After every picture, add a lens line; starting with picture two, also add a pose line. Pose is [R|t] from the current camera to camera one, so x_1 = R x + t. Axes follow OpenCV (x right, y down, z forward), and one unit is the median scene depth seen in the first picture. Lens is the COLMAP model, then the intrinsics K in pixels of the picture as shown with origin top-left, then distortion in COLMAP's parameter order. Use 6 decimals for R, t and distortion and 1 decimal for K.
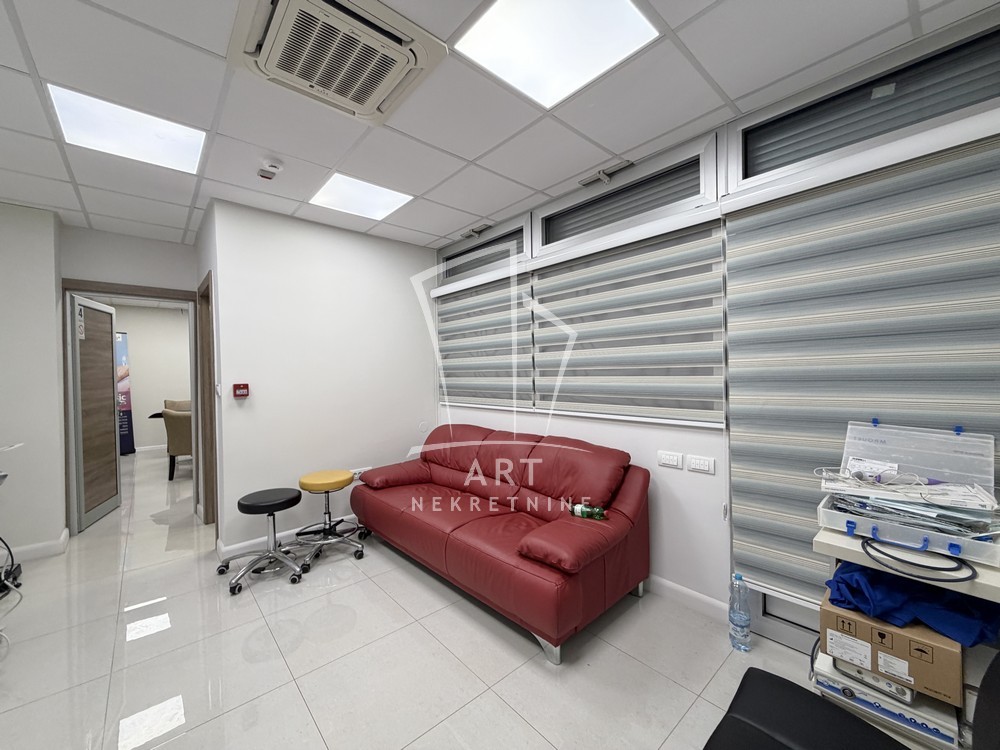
lens RADIAL K [[397.2, 0, 496.2], [0, 397.2, 375.7], [0, 0, 1]] dist [0.002935, 0.000263]
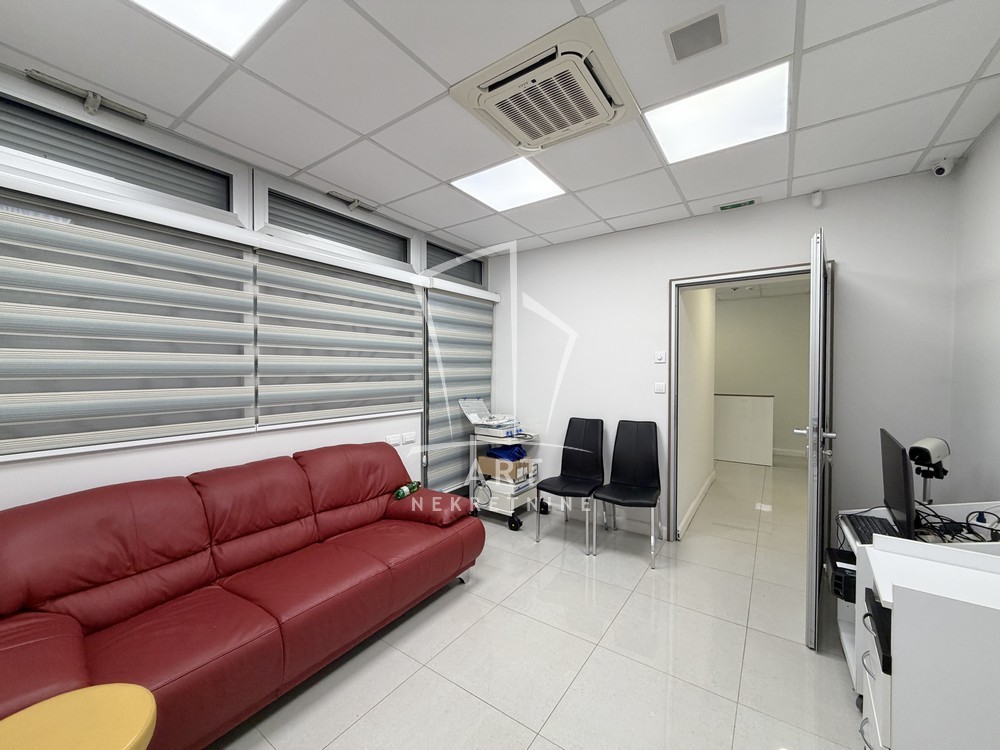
lens RADIAL K [[397.2, 0, 496.2], [0, 397.2, 375.7], [0, 0, 1]] dist [0.002935, 0.000263]
pose [[-0.225187, 0.010183, 0.974262, -0.992384], [0.019965, 0.999784, -0.005835, -0.002402], [-0.974111, 0.018137, -0.225342, 0.948441]]
